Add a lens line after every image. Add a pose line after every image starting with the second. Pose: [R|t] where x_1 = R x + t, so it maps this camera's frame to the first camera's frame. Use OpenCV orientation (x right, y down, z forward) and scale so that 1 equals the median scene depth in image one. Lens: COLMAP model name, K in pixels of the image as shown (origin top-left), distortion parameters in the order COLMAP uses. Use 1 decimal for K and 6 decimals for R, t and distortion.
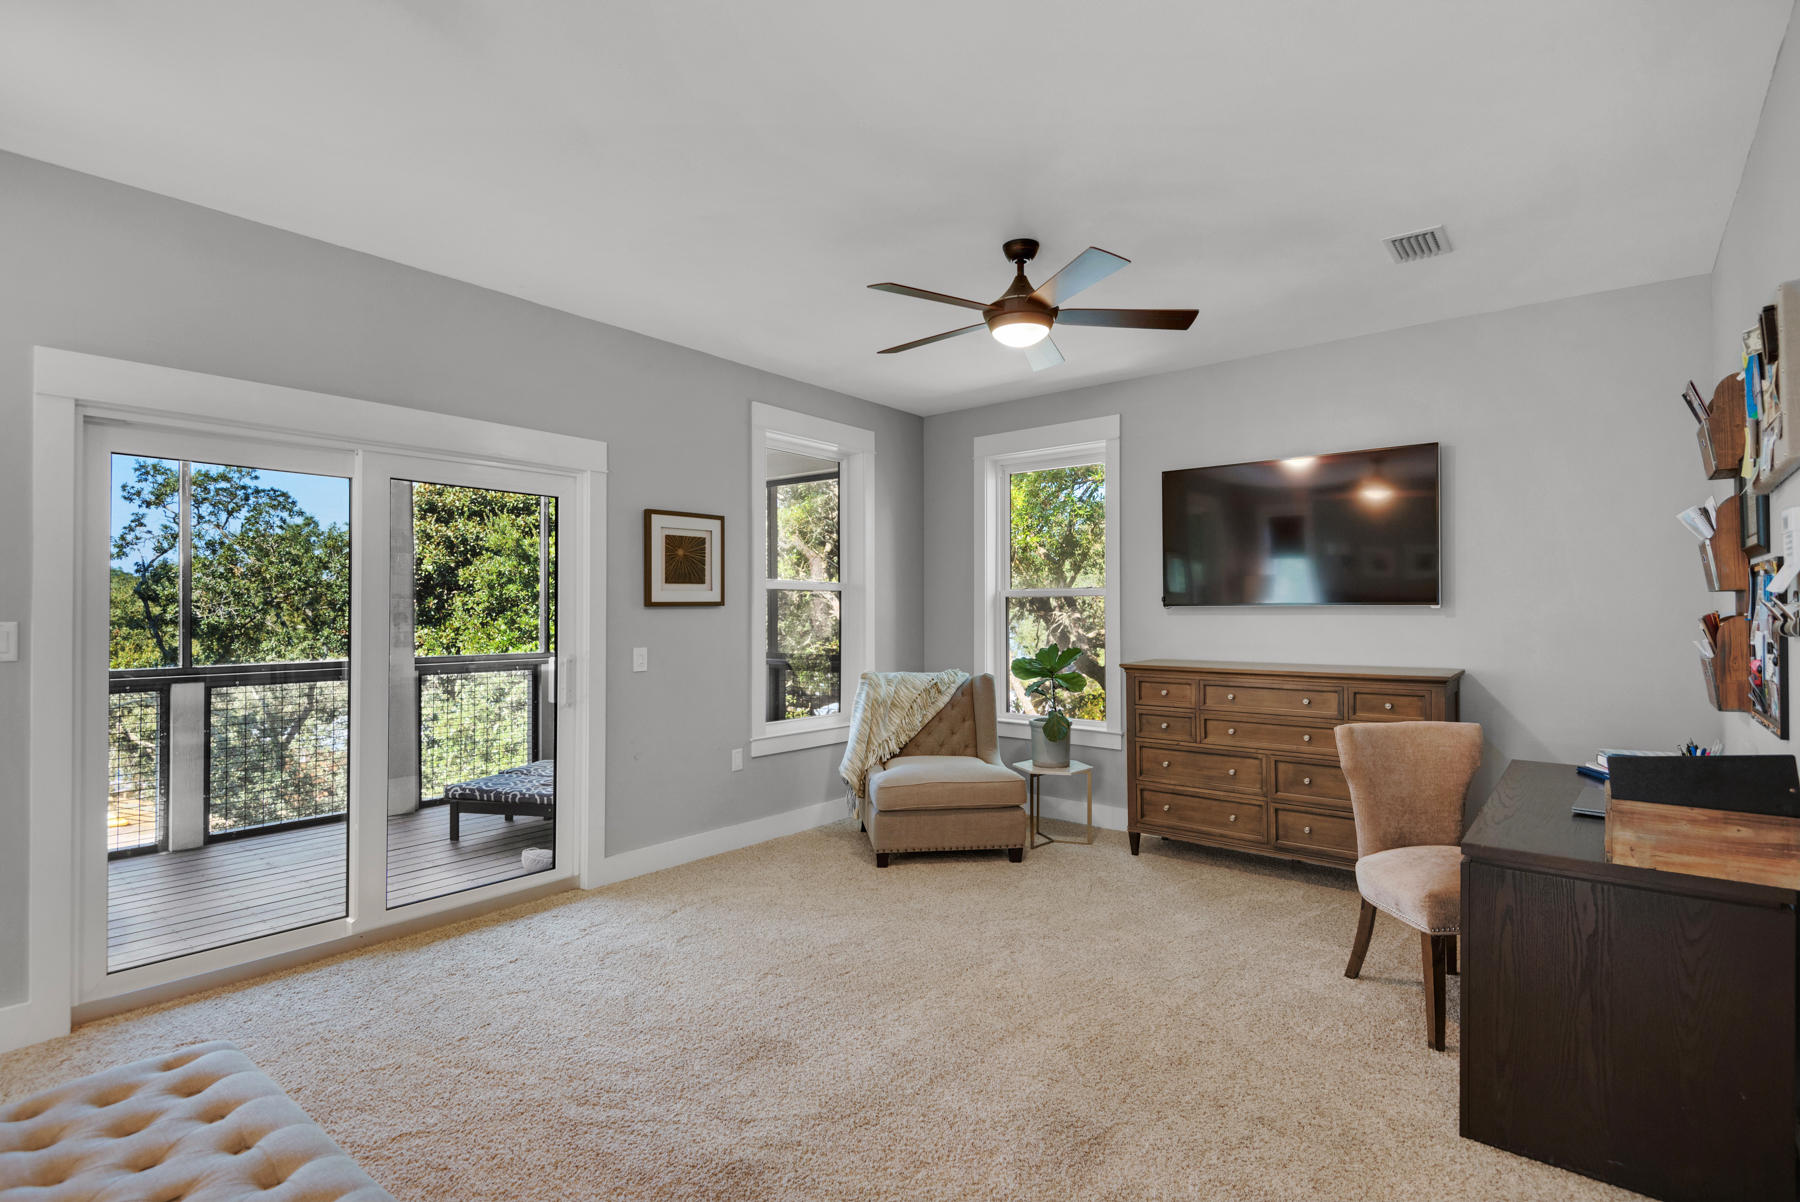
lens RADIAL K [[879.5, 0, 898.3], [0, 879.5, 592.5], [0, 0, 1]] dist [-0.014415, -0.001717]
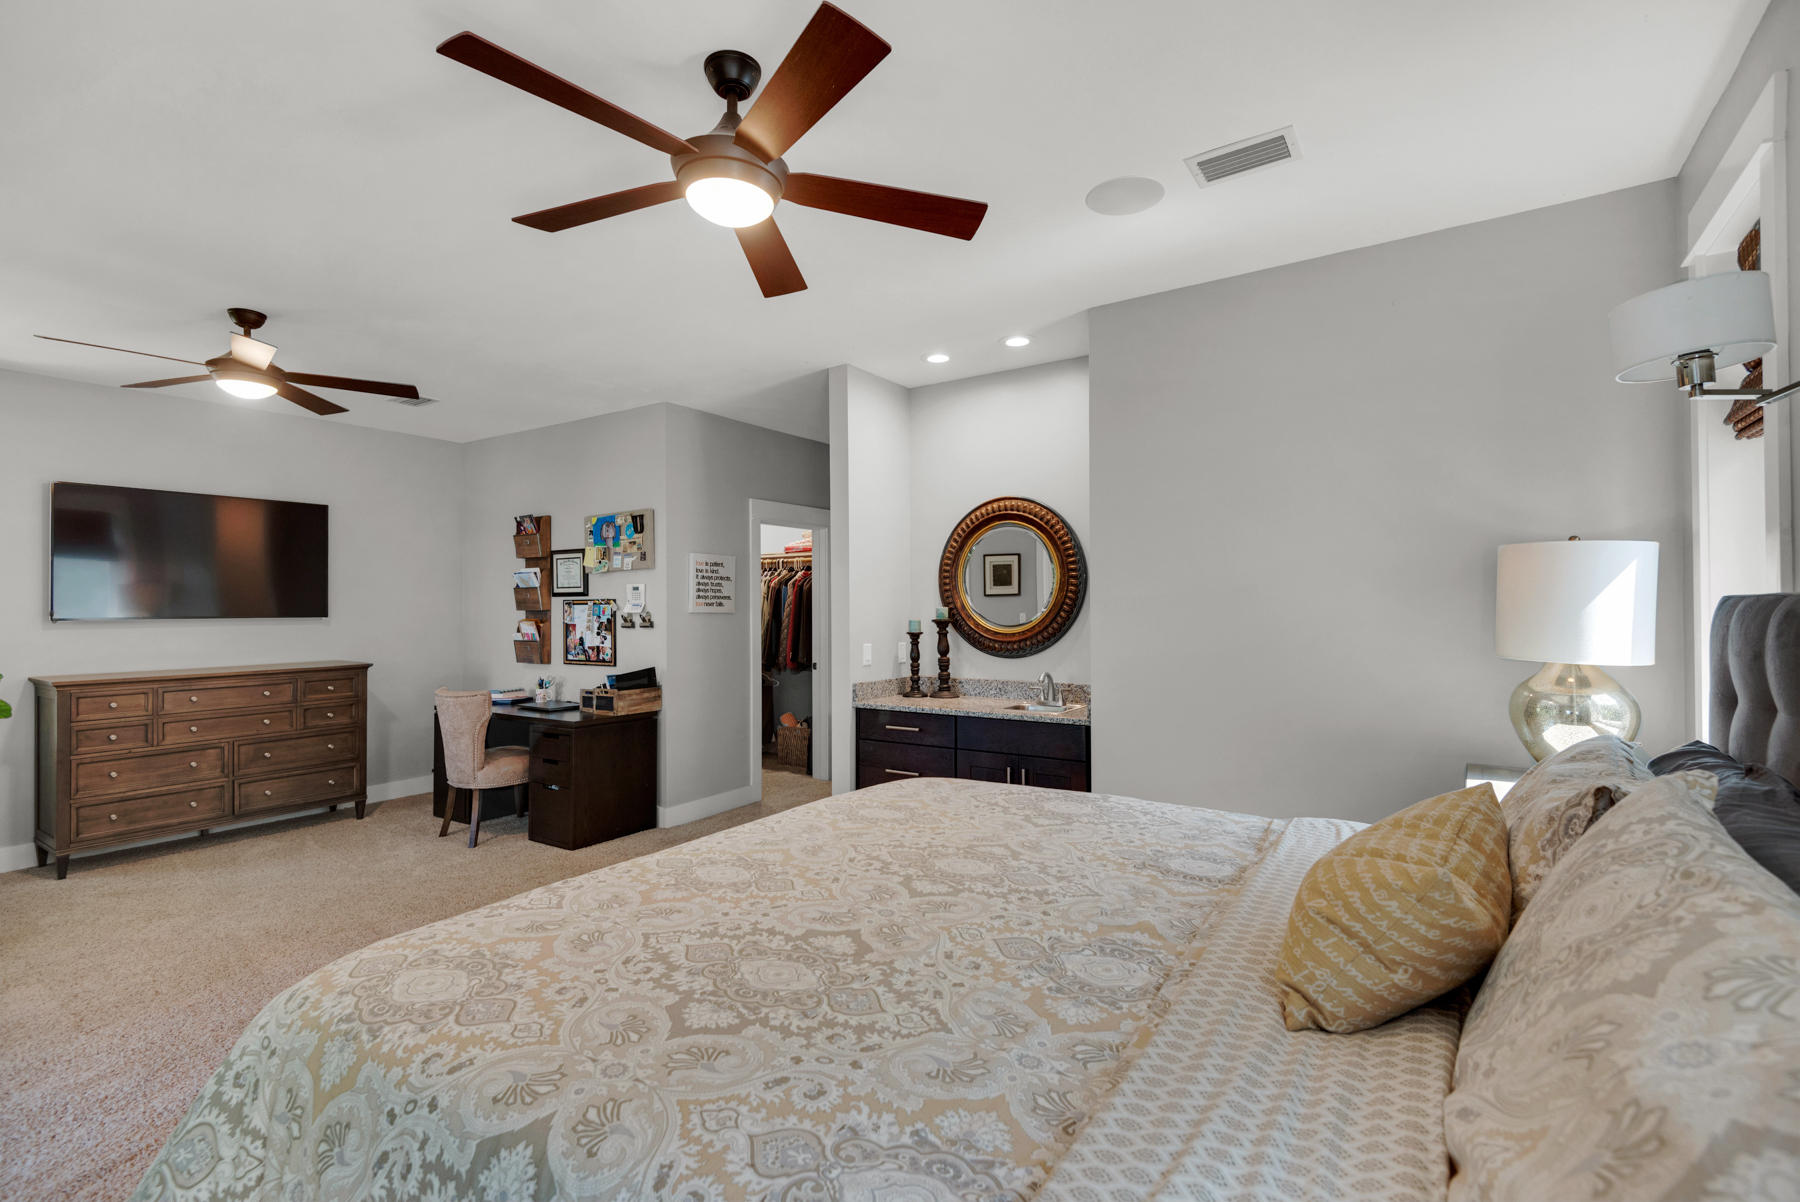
lens RADIAL K [[818.3, 0, 898.1], [0, 818.3, 602.0], [0, 0, 1]] dist [0.009473, -0.003834]
pose [[-0.116117, 0.009765, 0.993188, -0.814387], [-0.010405, 0.999885, -0.011047, -0.006545], [-0.993181, -0.011617, -0.116002, 0.208621]]
